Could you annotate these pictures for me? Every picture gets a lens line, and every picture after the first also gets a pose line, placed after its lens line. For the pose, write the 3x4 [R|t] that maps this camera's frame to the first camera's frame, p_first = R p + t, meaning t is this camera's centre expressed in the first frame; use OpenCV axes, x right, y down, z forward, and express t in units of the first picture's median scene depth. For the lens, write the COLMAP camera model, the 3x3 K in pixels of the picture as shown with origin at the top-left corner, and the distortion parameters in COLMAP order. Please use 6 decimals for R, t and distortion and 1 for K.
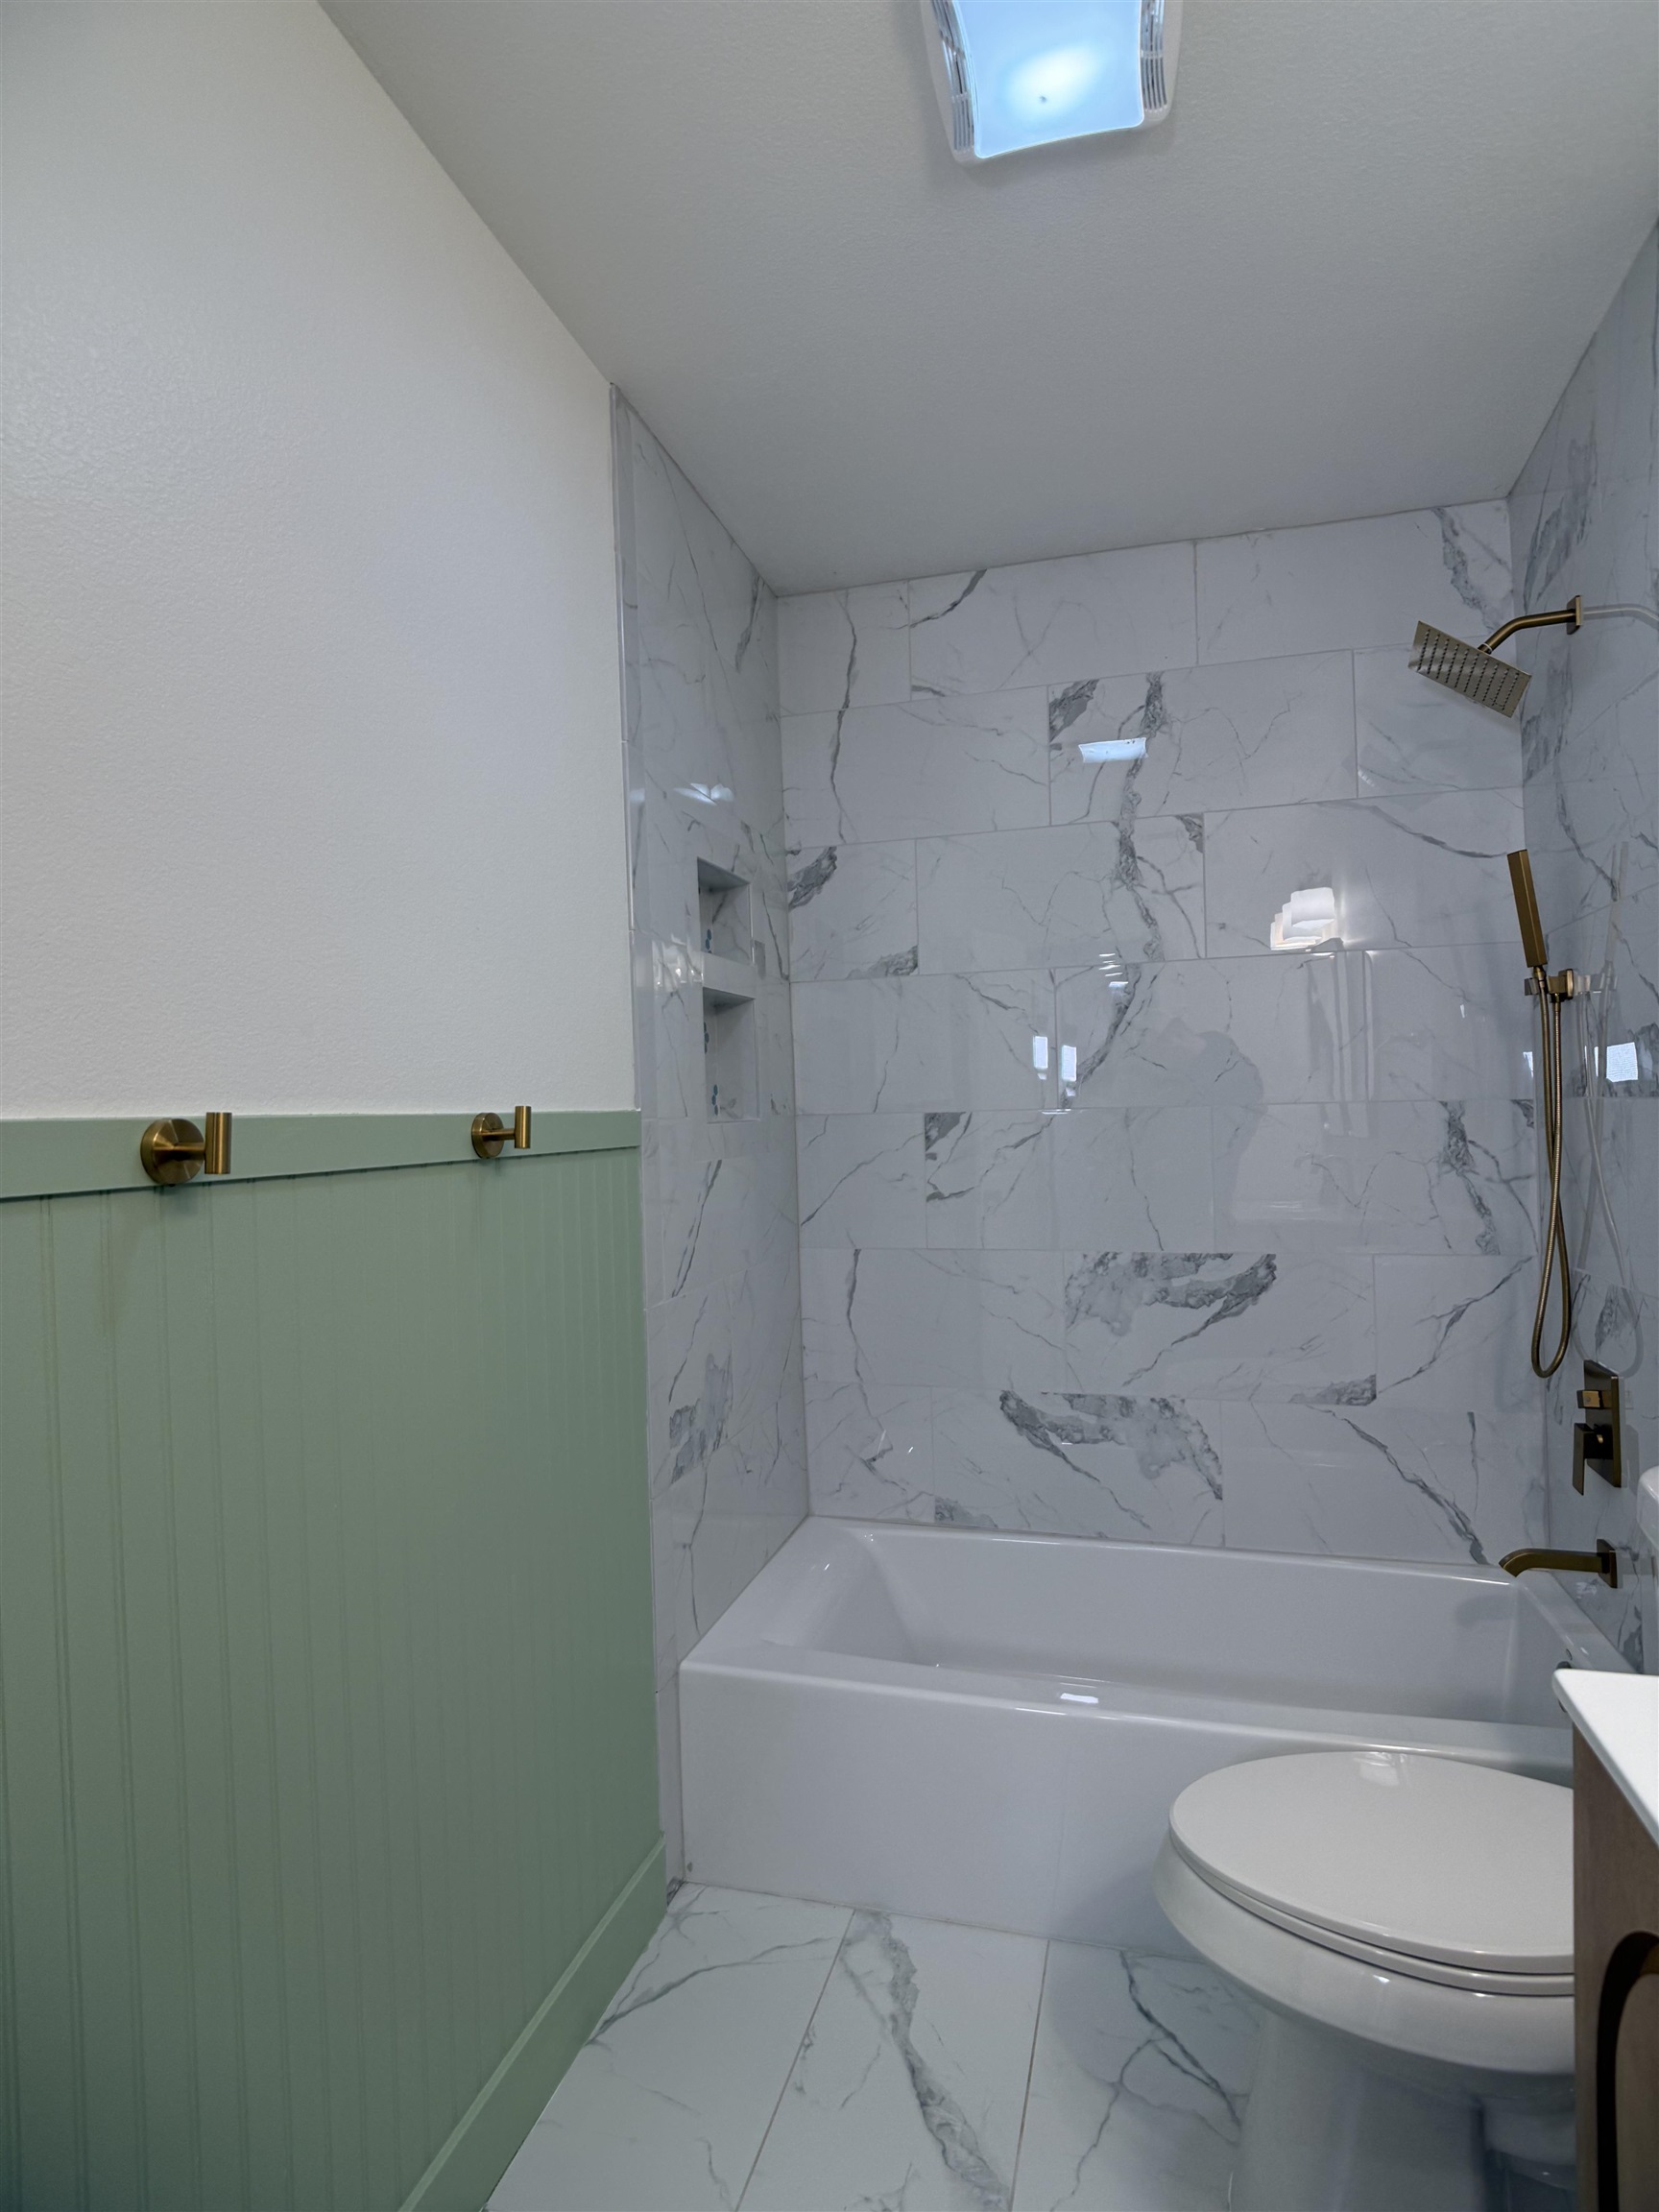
lens RADIAL K [[1259.6, 0, 661.9], [0, 1259.6, 1109.0], [0, 0, 1]] dist [0.029037, -0.043564]
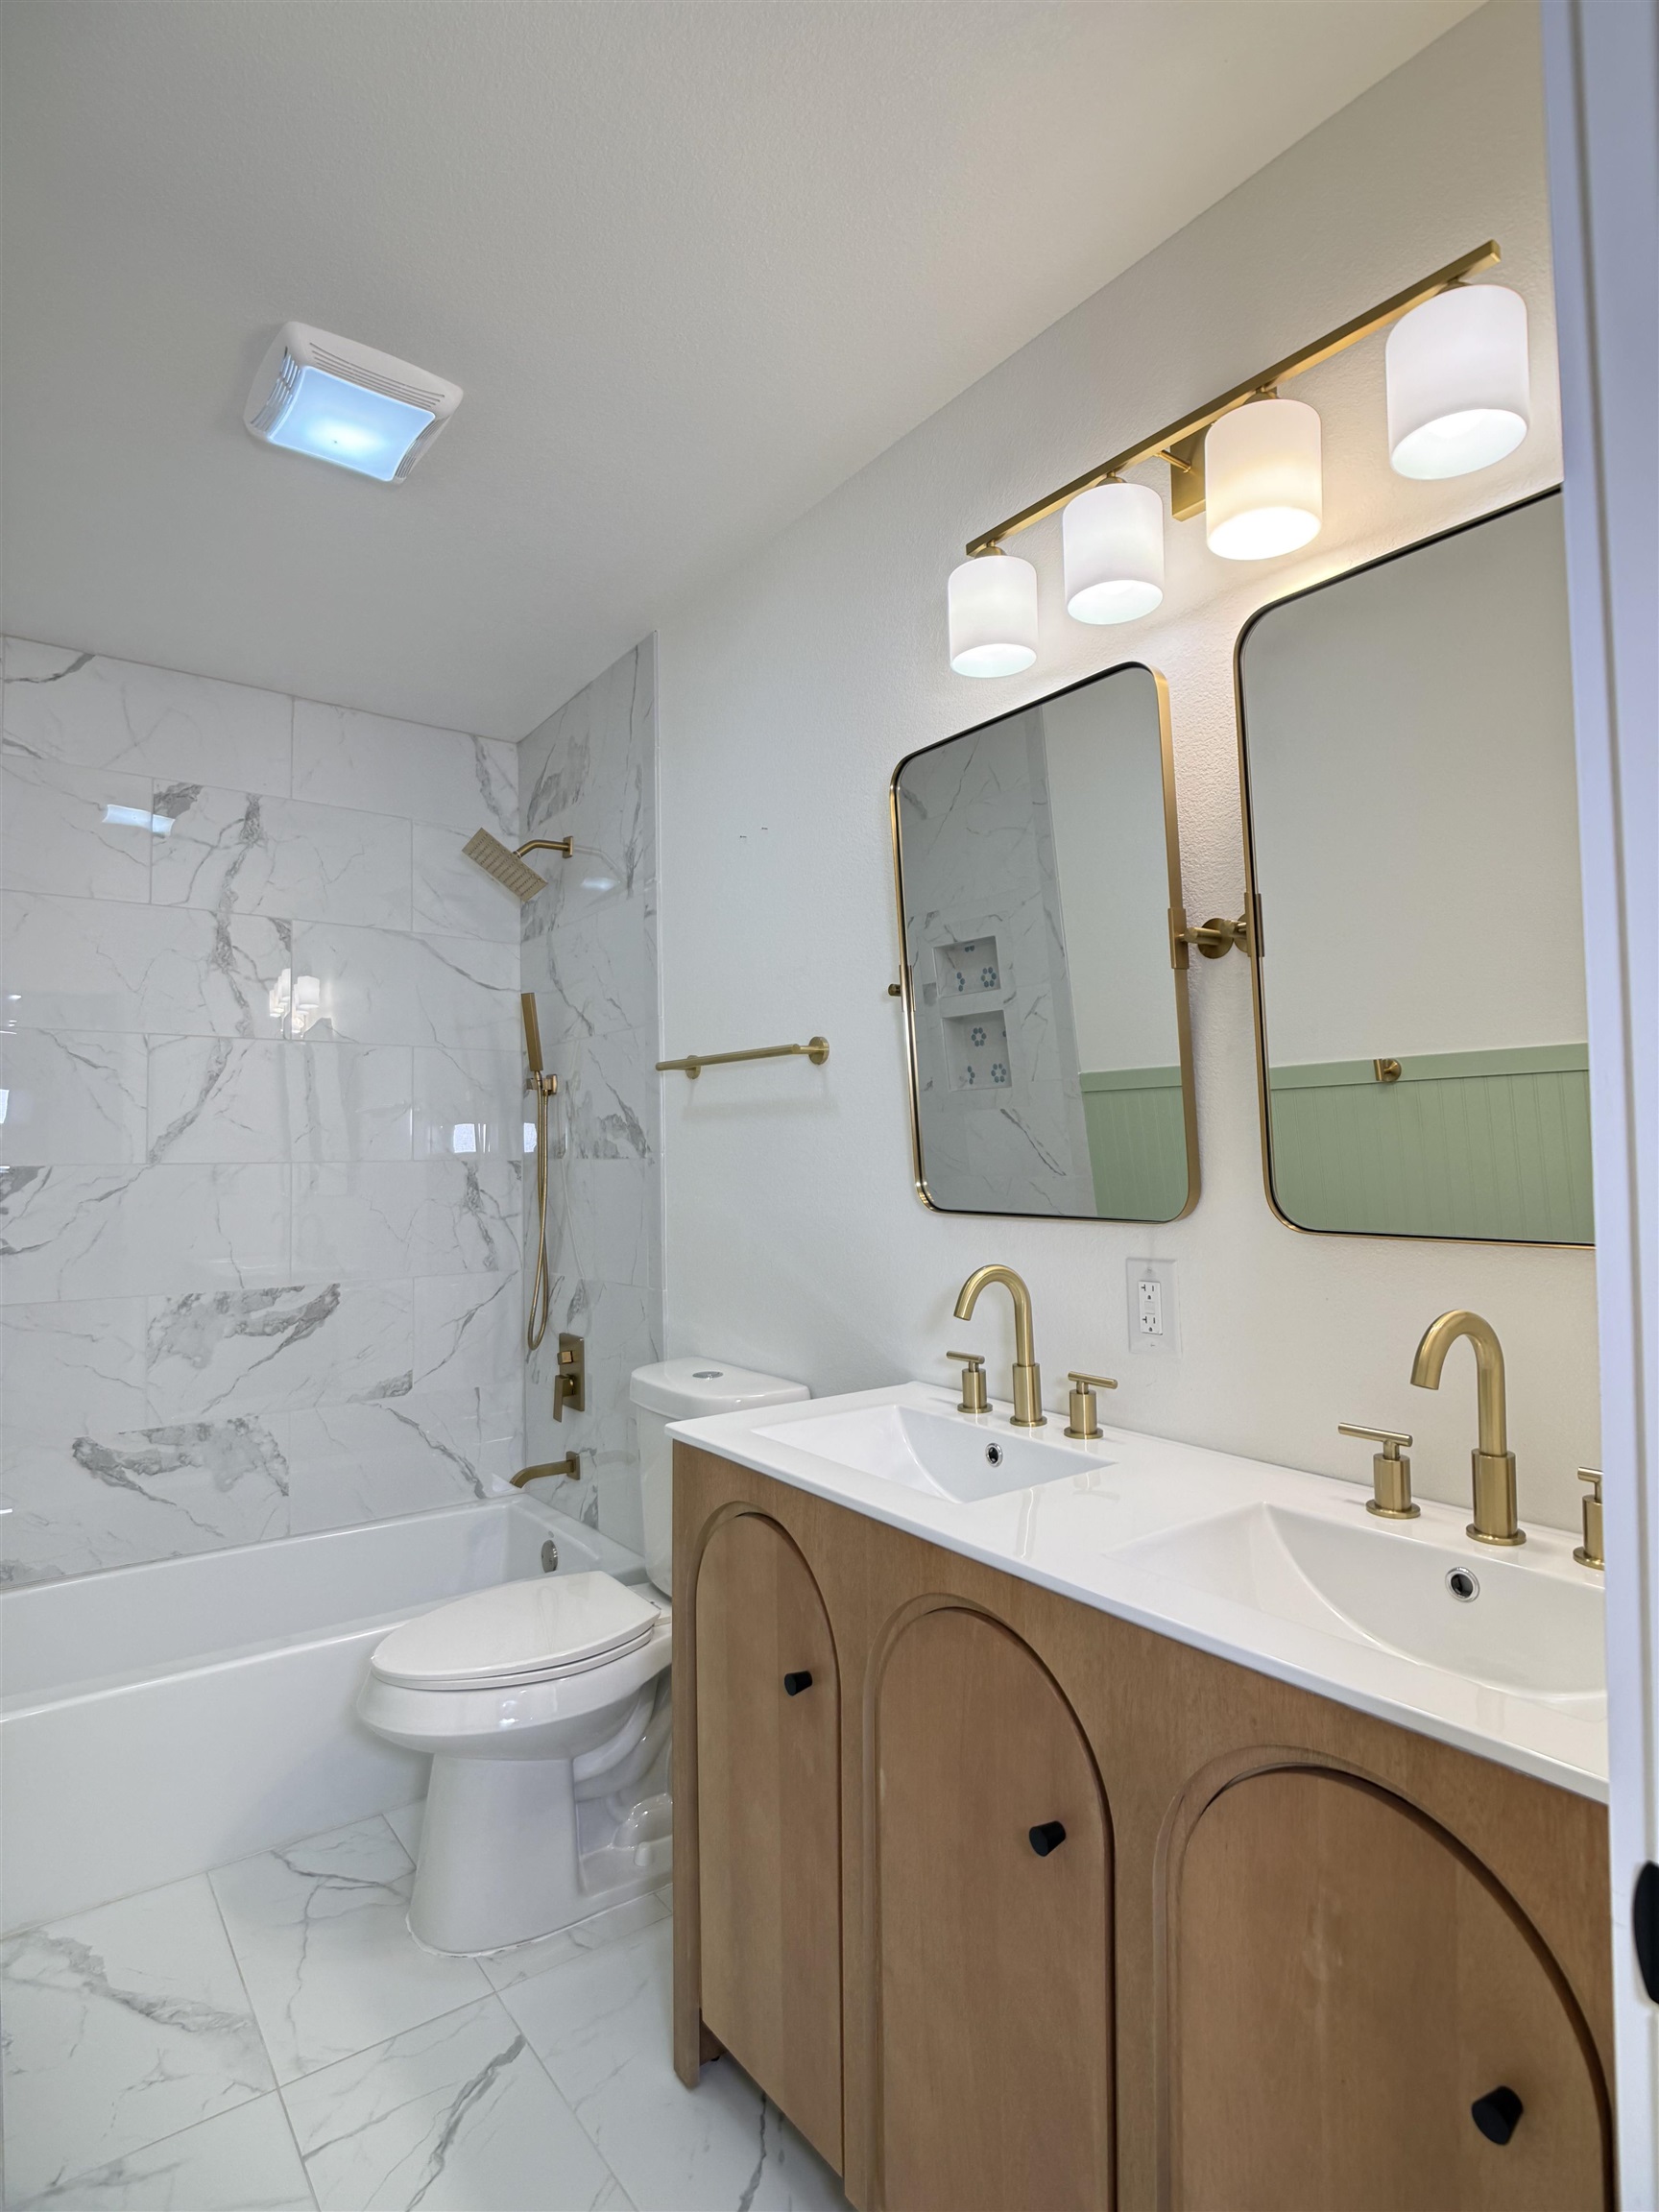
lens RADIAL K [[1170.9, 0, 829.5], [0, 1170.9, 1106.0], [0, 0, 1]] dist [0.001313, -0.000099]
pose [[0.610318, 0.049131, 0.790631, -0.131376], [-0.006965, 0.998369, -0.056663, 0.002833], [-0.792126, 0.029076, 0.609665, -0.079851]]
